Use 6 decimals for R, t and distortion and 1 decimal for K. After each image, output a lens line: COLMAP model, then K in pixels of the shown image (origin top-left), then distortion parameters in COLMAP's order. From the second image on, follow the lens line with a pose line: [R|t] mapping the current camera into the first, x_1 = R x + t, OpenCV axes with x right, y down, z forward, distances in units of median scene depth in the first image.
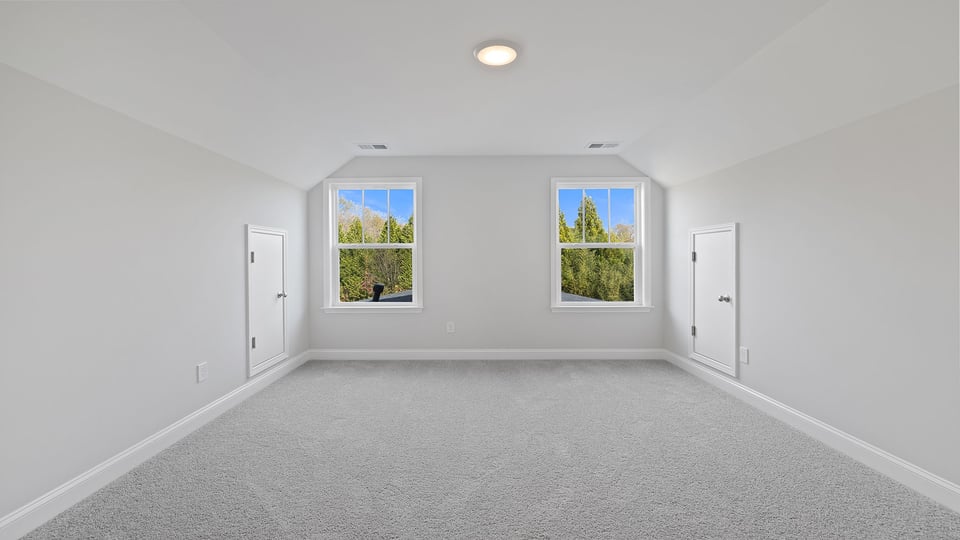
lens RADIAL K [[403.0, 0, 472.3], [0, 403.0, 261.5], [0, 0, 1]] dist [0.000159, 0.000156]
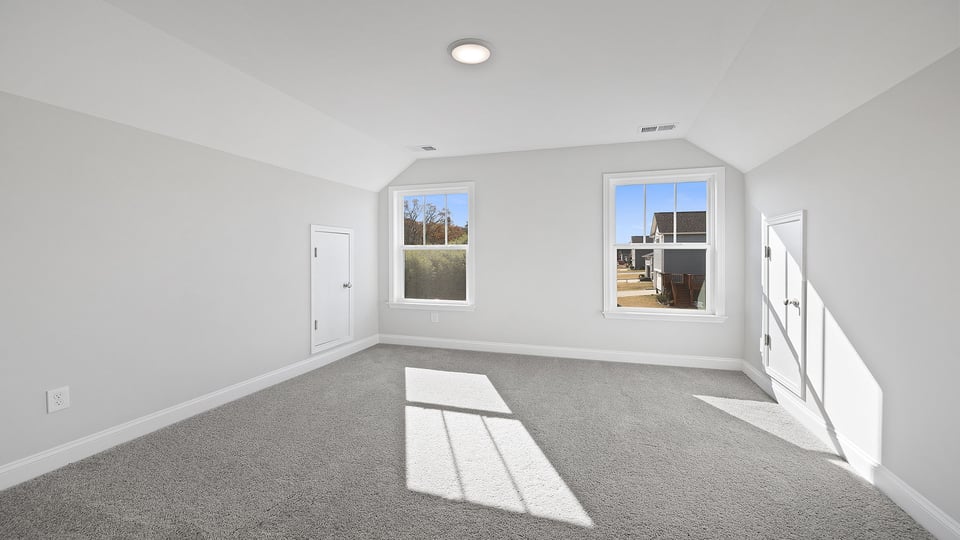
lens RADIAL K [[403.0, 0, 472.3], [0, 403.0, 261.5], [0, 0, 1]] dist [0.000159, 0.000156]
pose [[0.955388, 0.007574, -0.295256, 0.196958], [-0.004193, 0.999918, 0.012082, 0.000274], [0.295324, -0.010305, 0.955342, 0.011944]]
